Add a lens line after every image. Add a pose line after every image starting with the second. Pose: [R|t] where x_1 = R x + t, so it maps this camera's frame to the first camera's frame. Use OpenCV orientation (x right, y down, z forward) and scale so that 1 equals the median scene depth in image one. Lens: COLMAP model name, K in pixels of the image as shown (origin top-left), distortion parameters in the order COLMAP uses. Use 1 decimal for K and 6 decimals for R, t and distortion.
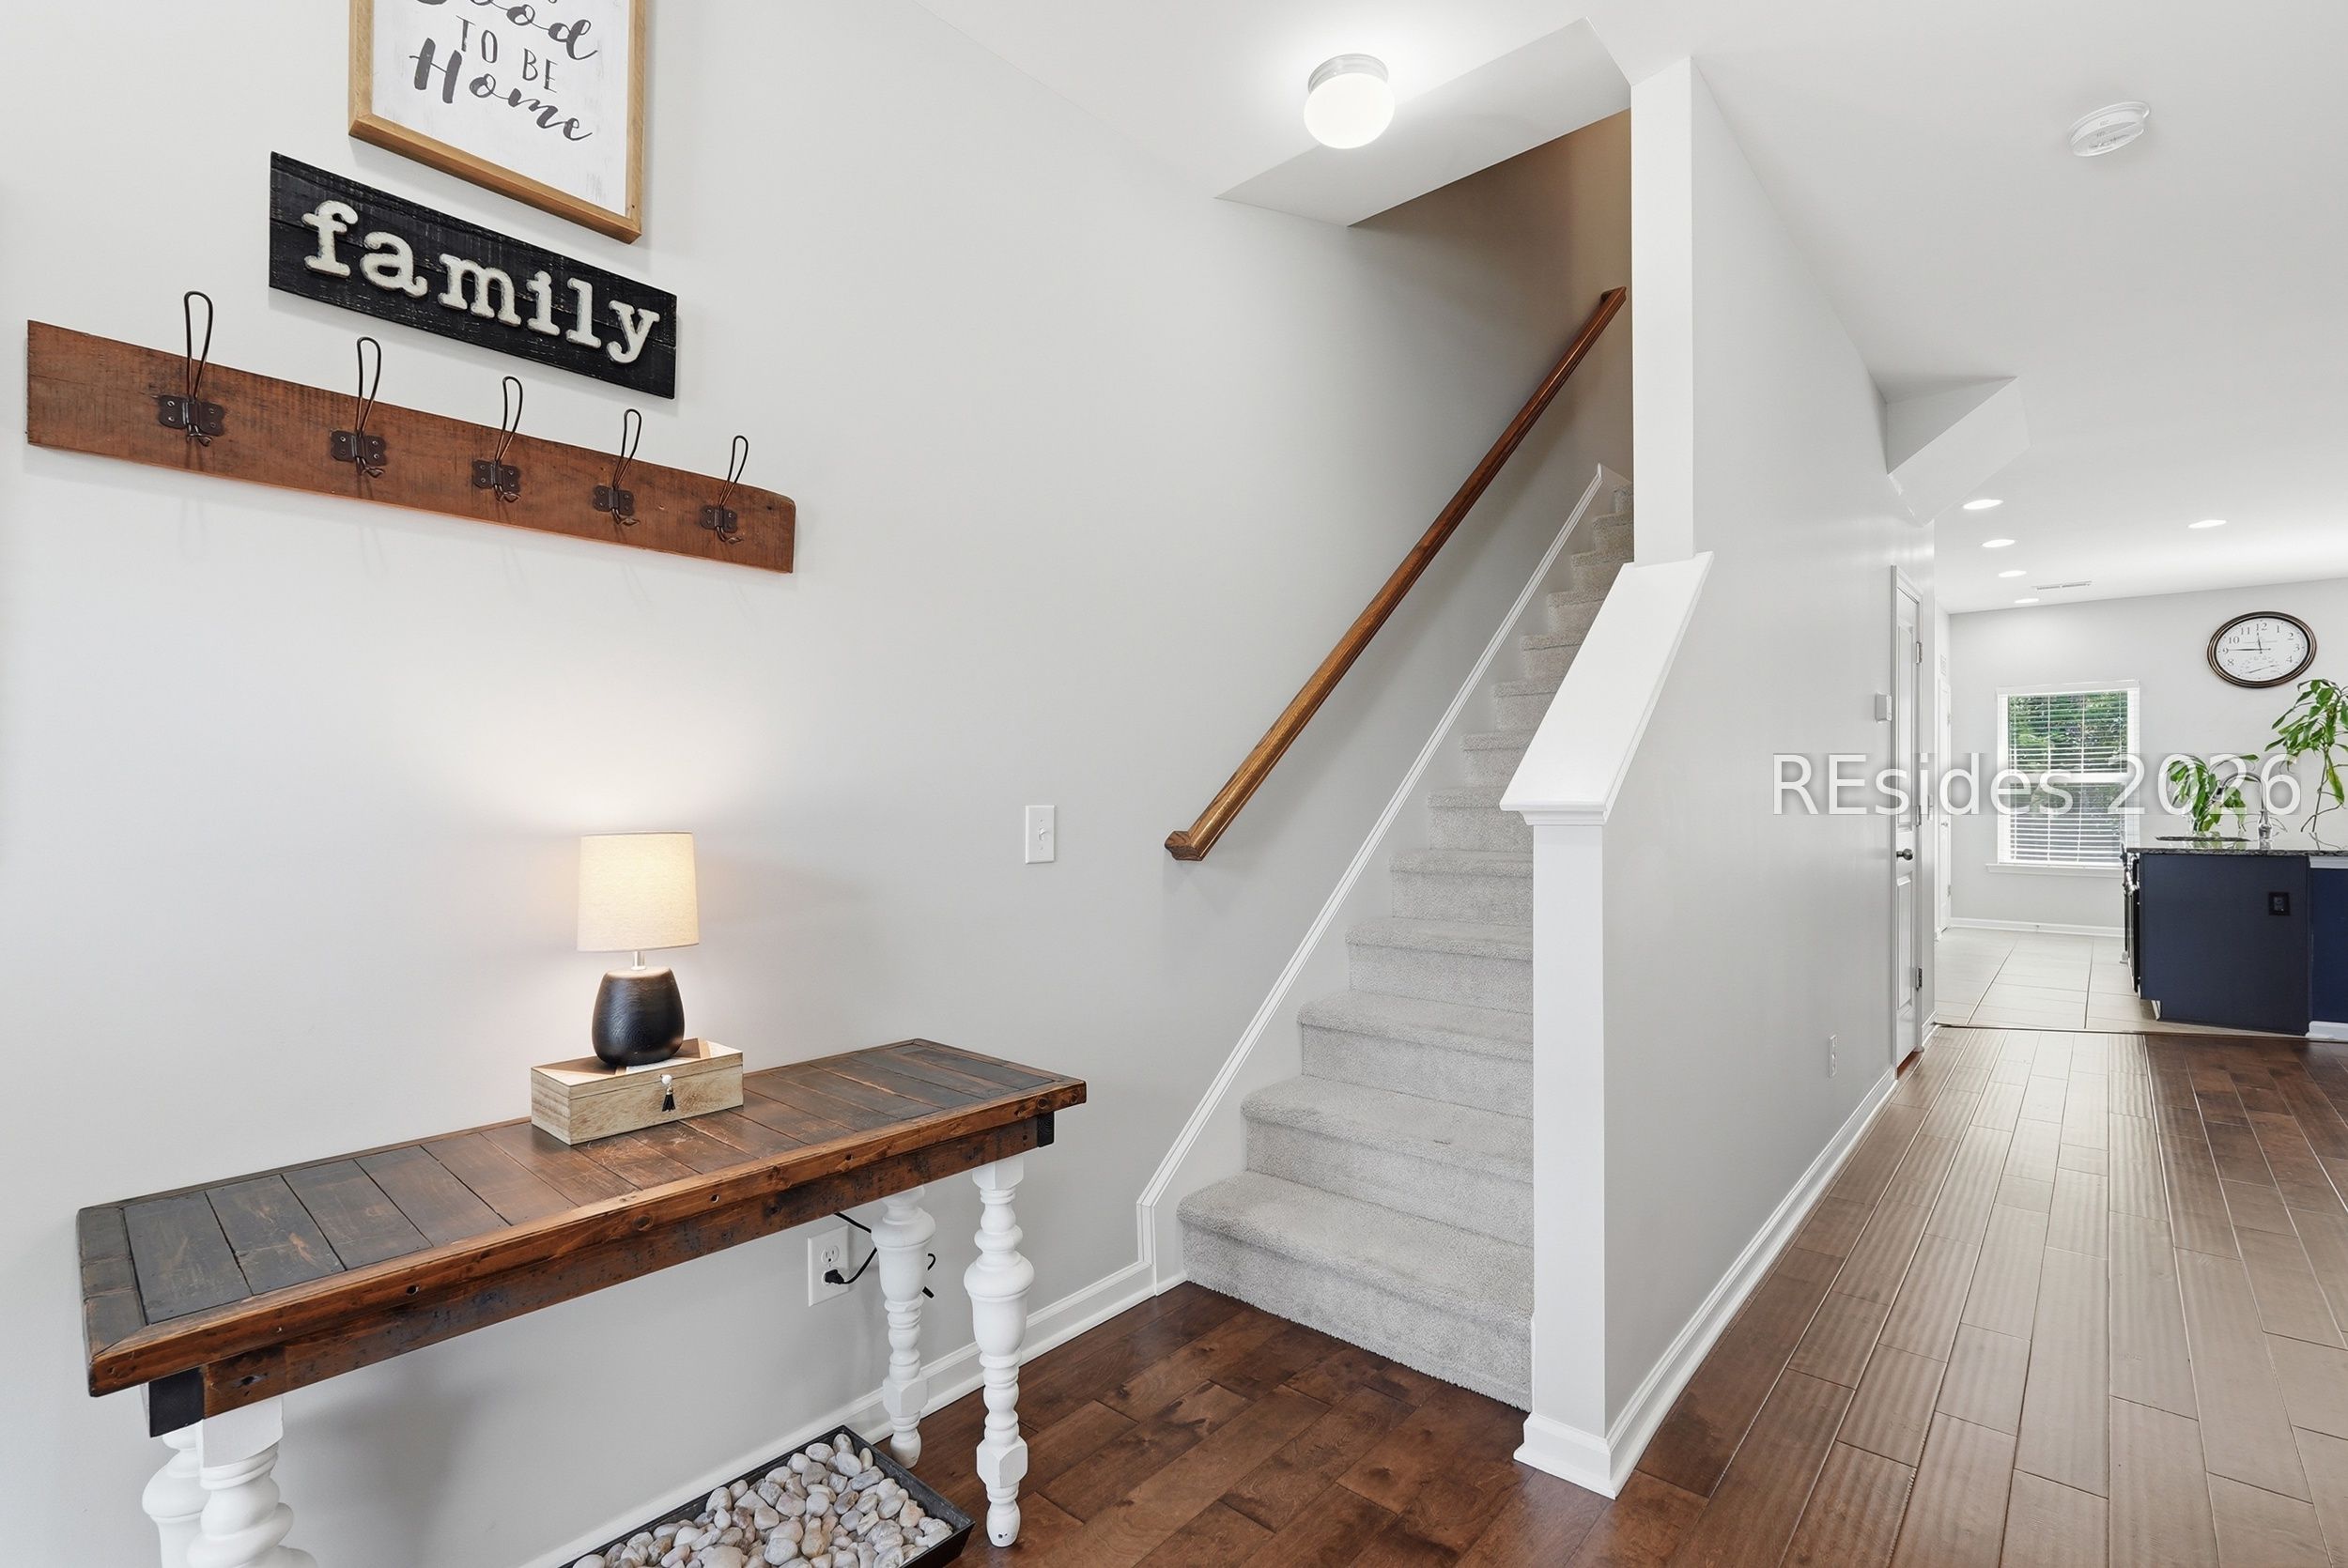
lens RADIAL K [[1044.7, 0, 1175.5], [0, 1044.7, 797.8], [0, 0, 1]] dist [-0.010861, 0.006165]
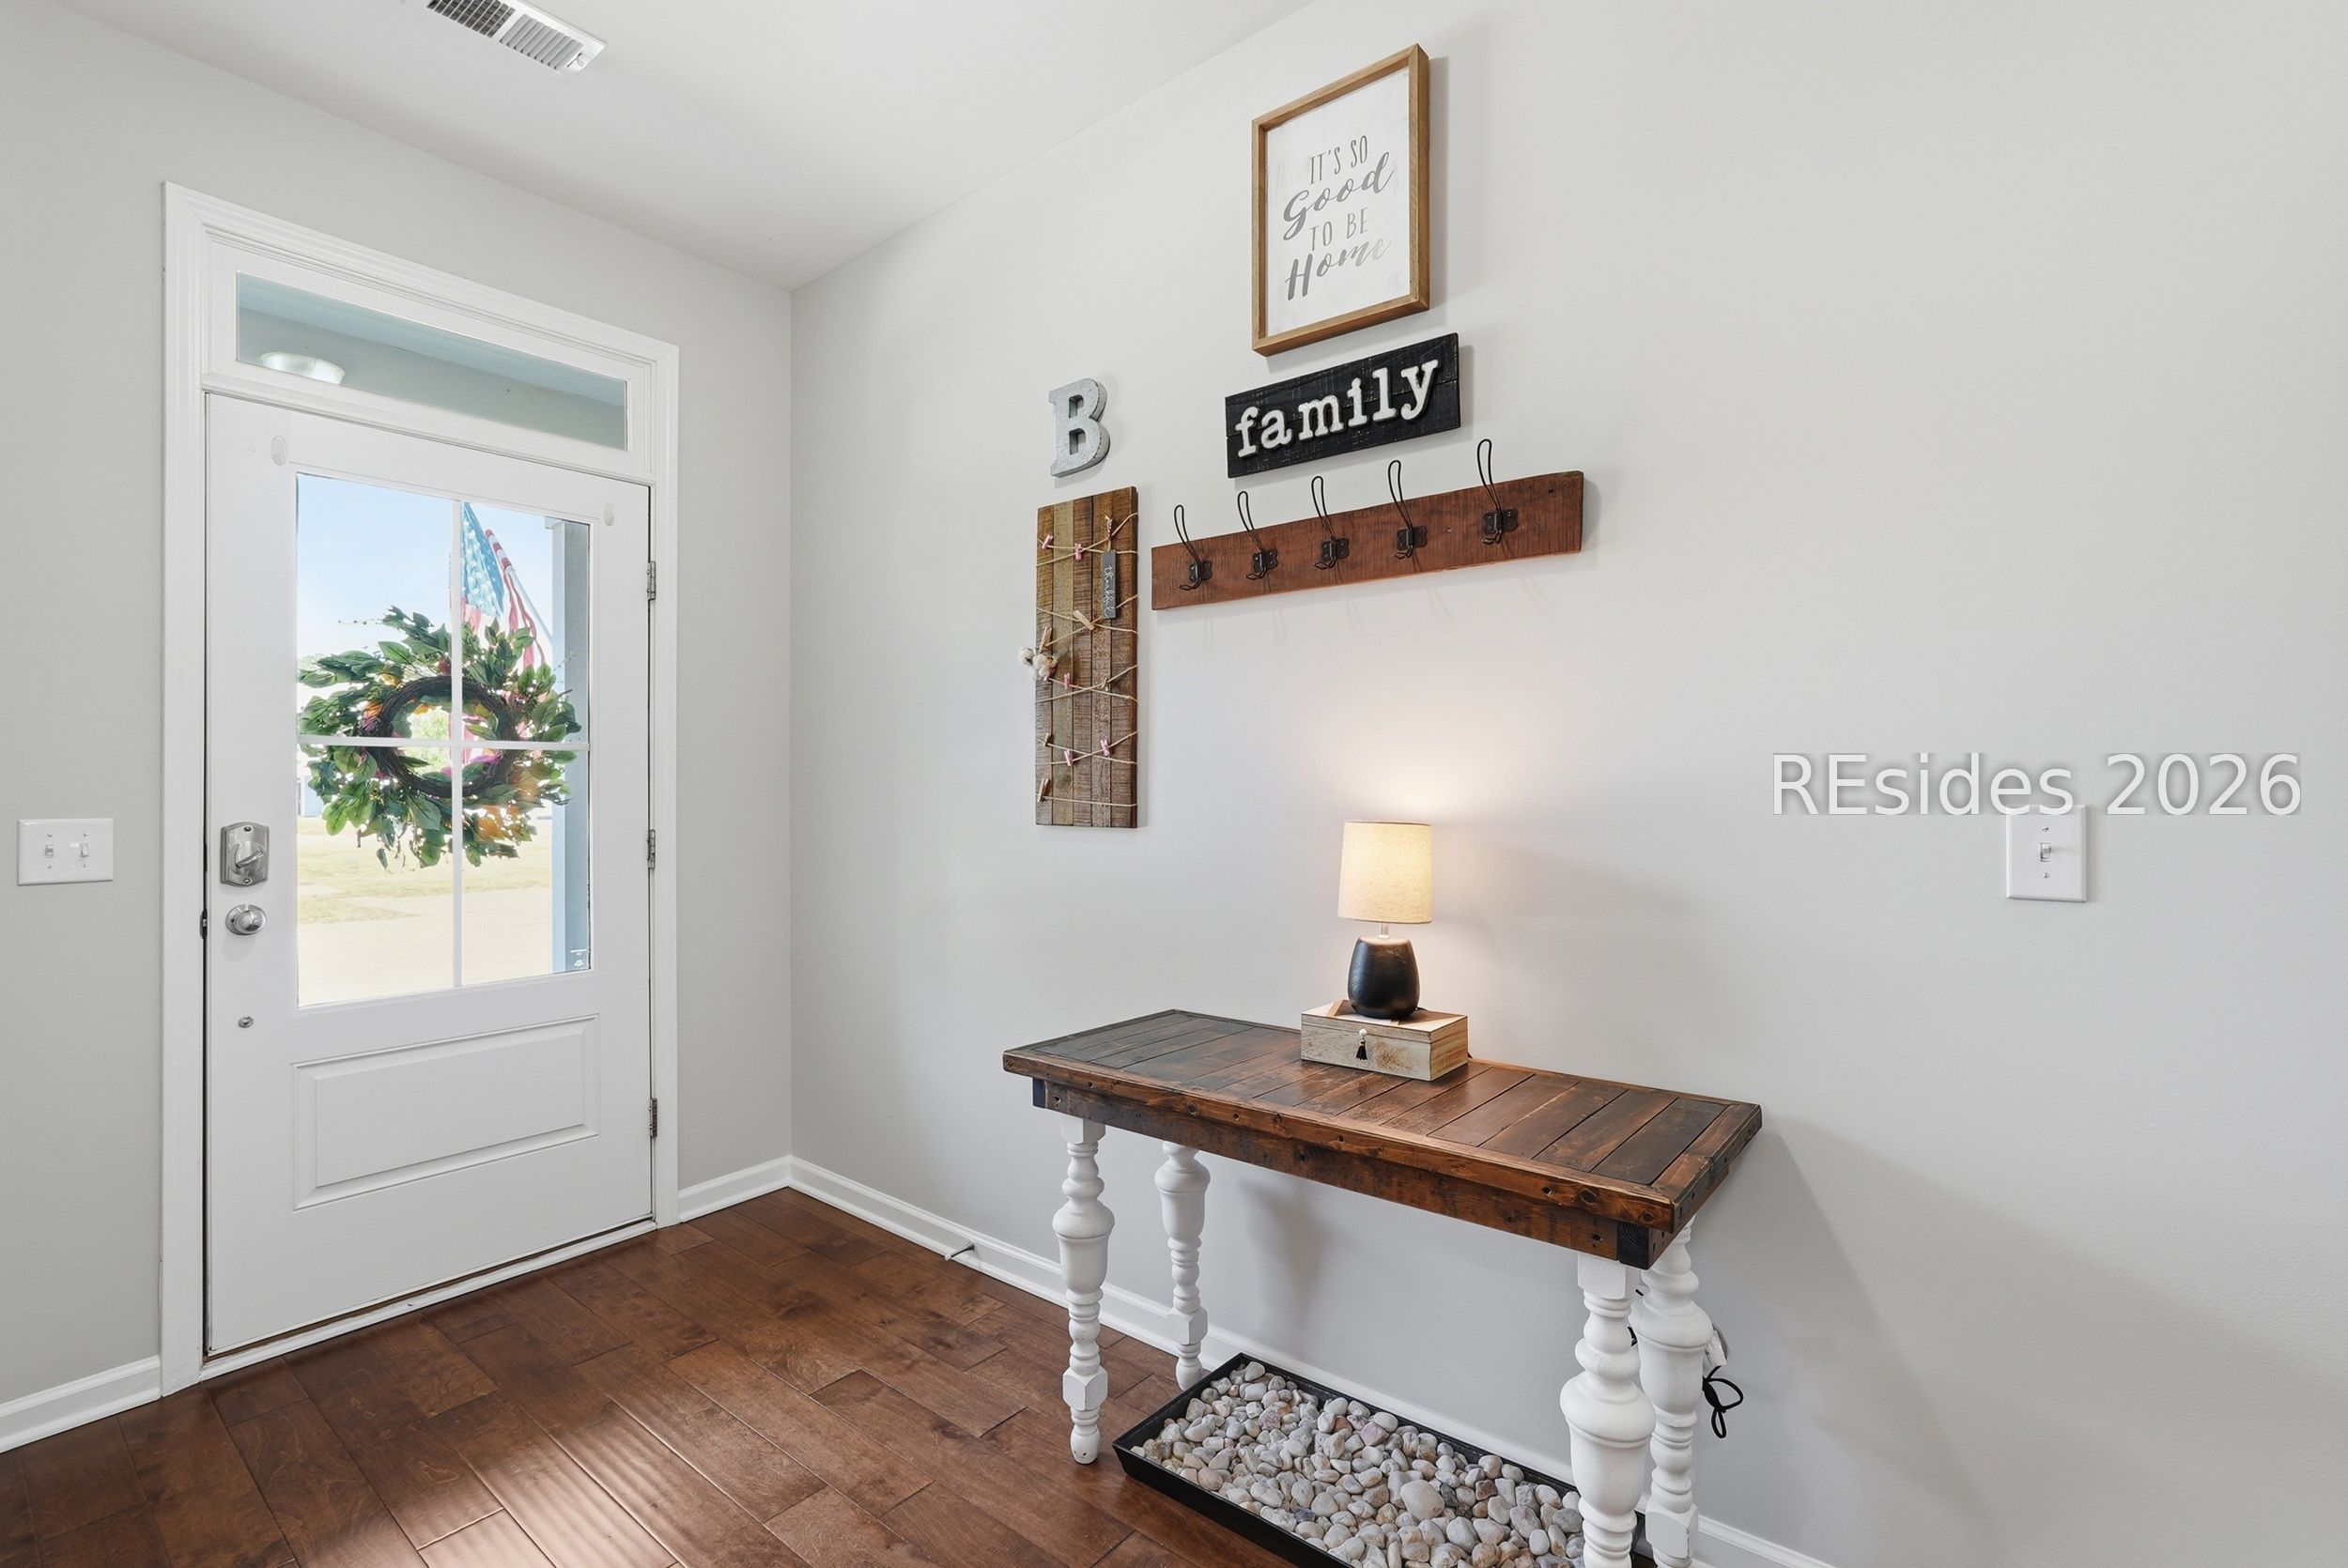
lens RADIAL K [[1044.7, 0, 1186.9], [0, 1044.7, 777.4], [0, 0, 1]] dist [-0.010861, 0.006165]
pose [[0.061381, -0.004672, -0.998103, 0.657036], [0.006182, 0.999972, -0.004301, -0.012363], [0.998095, -0.005907, 0.061408, 0.713406]]
